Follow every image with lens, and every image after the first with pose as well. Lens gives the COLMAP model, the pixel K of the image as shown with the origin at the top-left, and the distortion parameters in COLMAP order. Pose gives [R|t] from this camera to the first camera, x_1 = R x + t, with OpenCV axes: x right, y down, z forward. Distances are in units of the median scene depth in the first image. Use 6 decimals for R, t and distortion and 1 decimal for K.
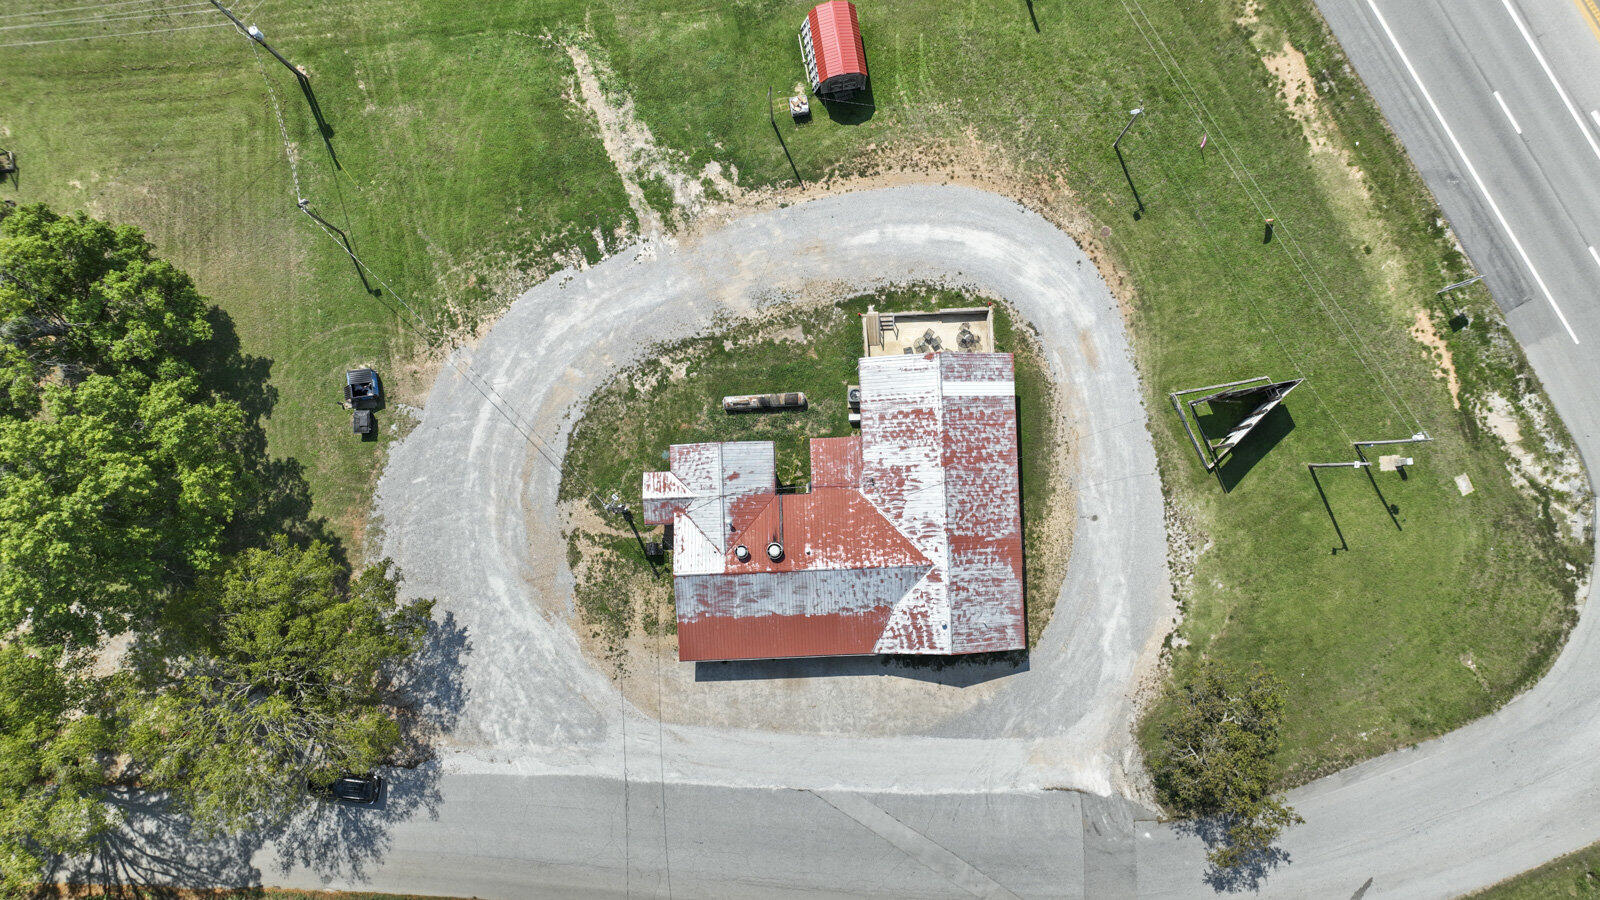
lens RADIAL K [[1123.7, 0, 802.2], [0, 1123.7, 450.2], [0, 0, 1]] dist [-0.000433, 0.015414]
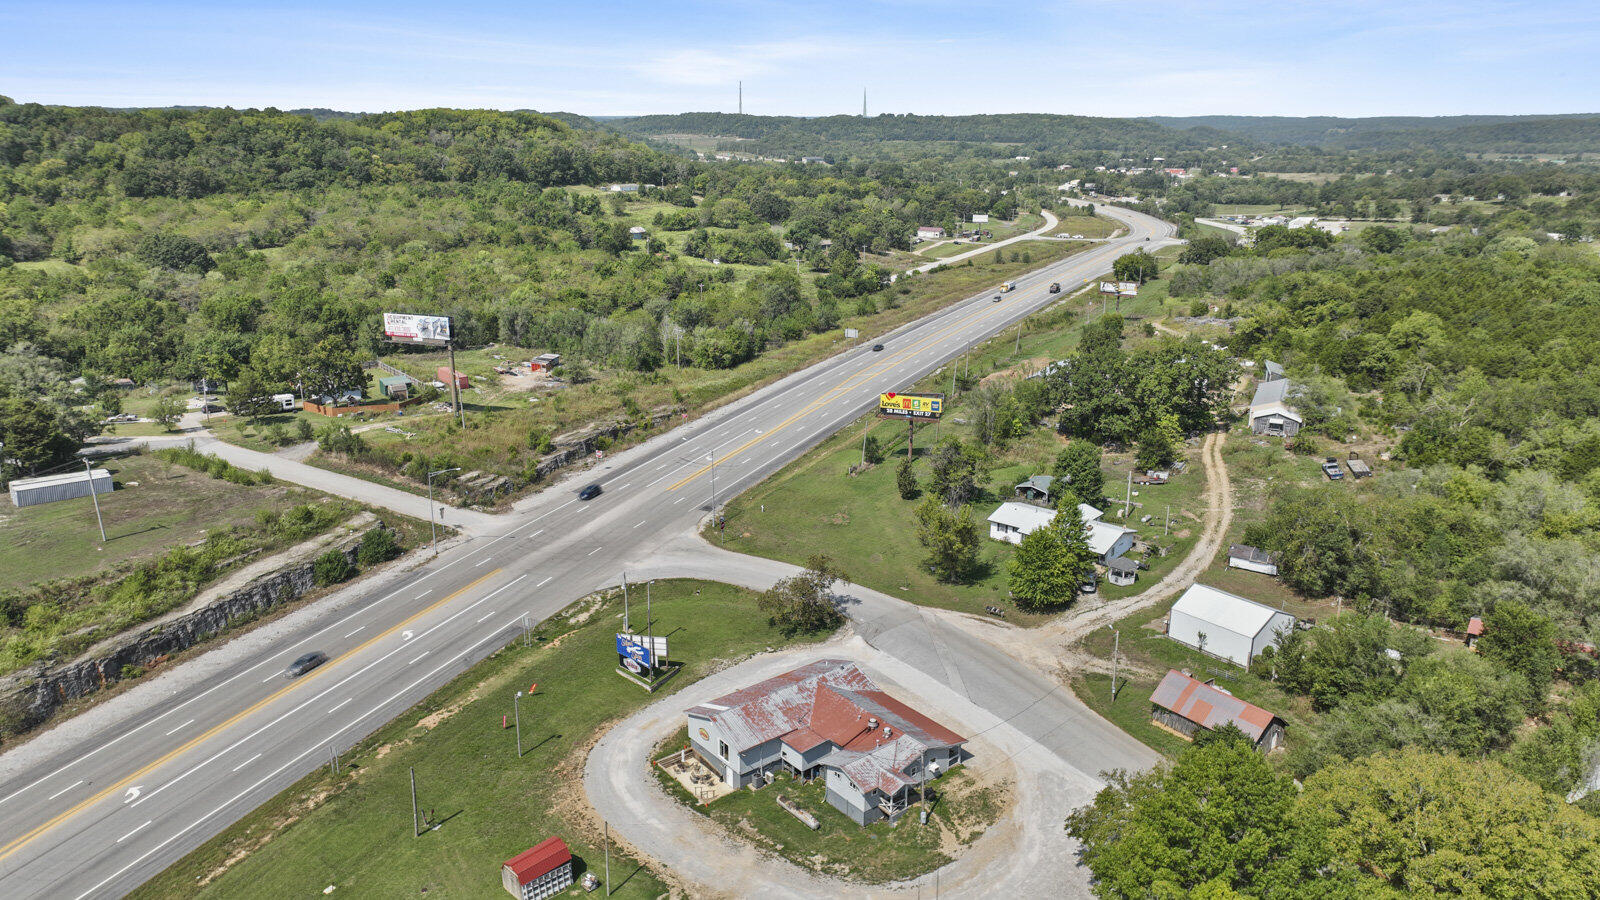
lens RADIAL K [[1123.7, 0, 802.2], [0, 1123.7, 450.2], [0, 0, 1]] dist [-0.000433, 0.015414]
pose [[-0.596408, -0.209670, 0.774813, -1.037727], [0.802322, -0.126855, 0.583255, -0.806845], [-0.024002, 0.969508, 0.243881, 0.237346]]
